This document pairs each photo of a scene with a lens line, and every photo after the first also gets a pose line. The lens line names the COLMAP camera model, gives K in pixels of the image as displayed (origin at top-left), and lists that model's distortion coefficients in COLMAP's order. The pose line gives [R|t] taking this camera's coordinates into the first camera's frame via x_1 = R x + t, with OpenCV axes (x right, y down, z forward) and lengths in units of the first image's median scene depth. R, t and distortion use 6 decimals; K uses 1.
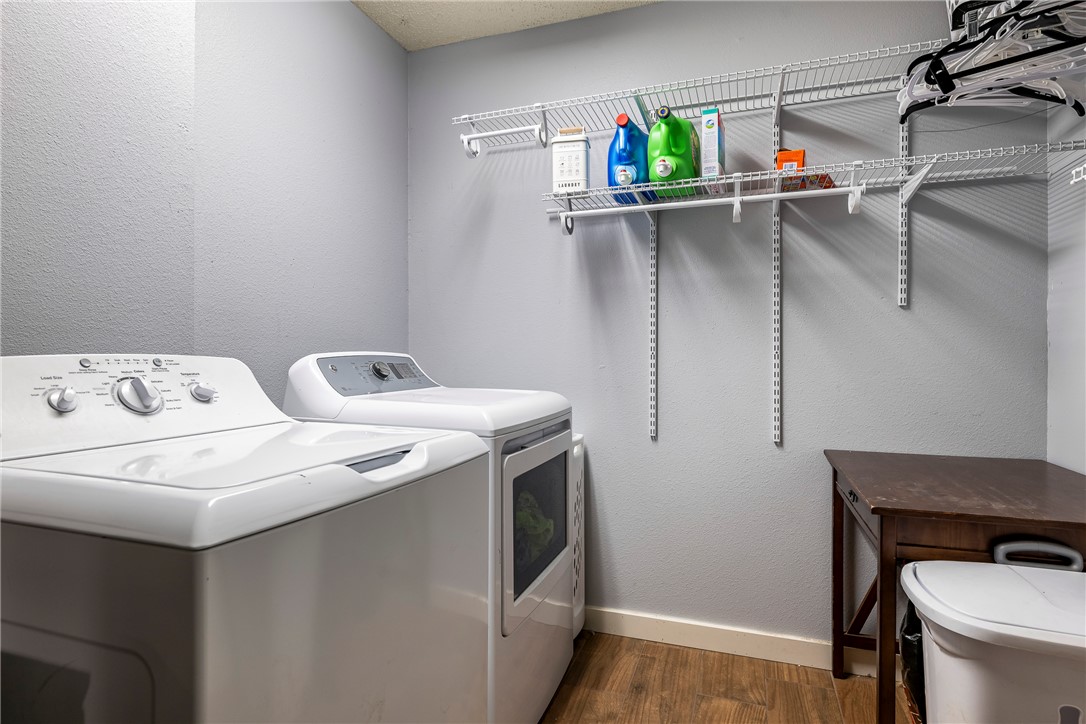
lens RADIAL K [[541.3, 0, 541.7], [0, 541.3, 357.6], [0, 0, 1]] dist [-0.003577, -0.000093]
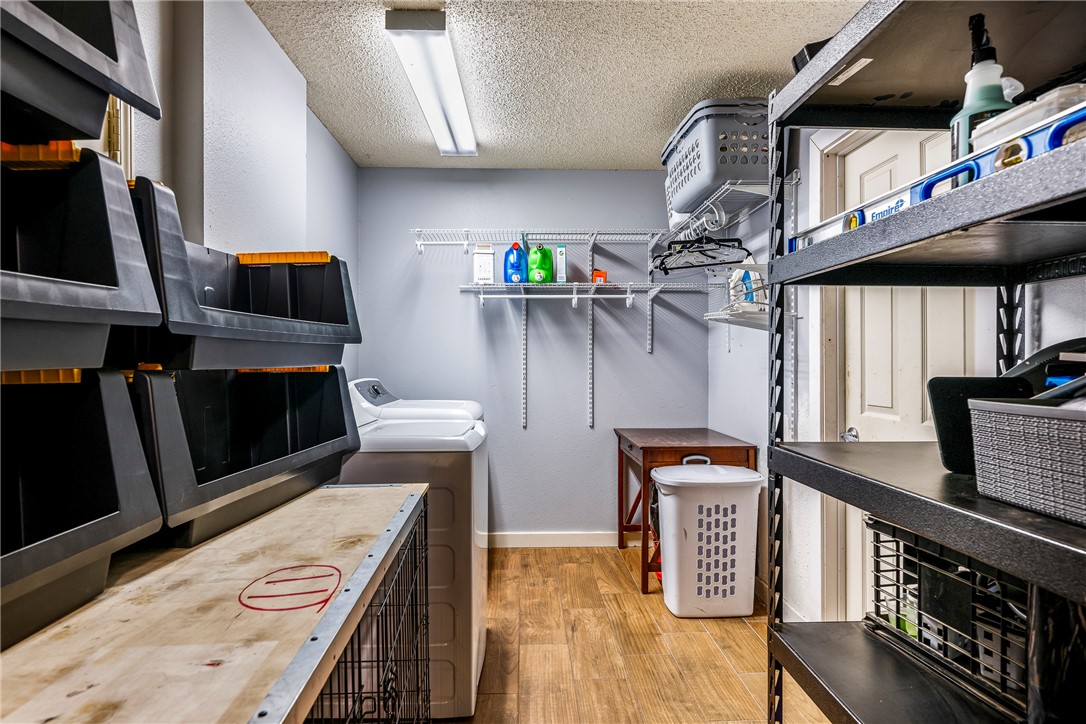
lens RADIAL K [[541.3, 0, 541.7], [0, 541.3, 357.6], [0, 0, 1]] dist [-0.003577, -0.000093]
pose [[0.920741, 0.007818, 0.390097, -0.451380], [-0.001847, 0.999875, -0.015680, -0.046042], [-0.390171, 0.013717, 0.920640, -0.644364]]
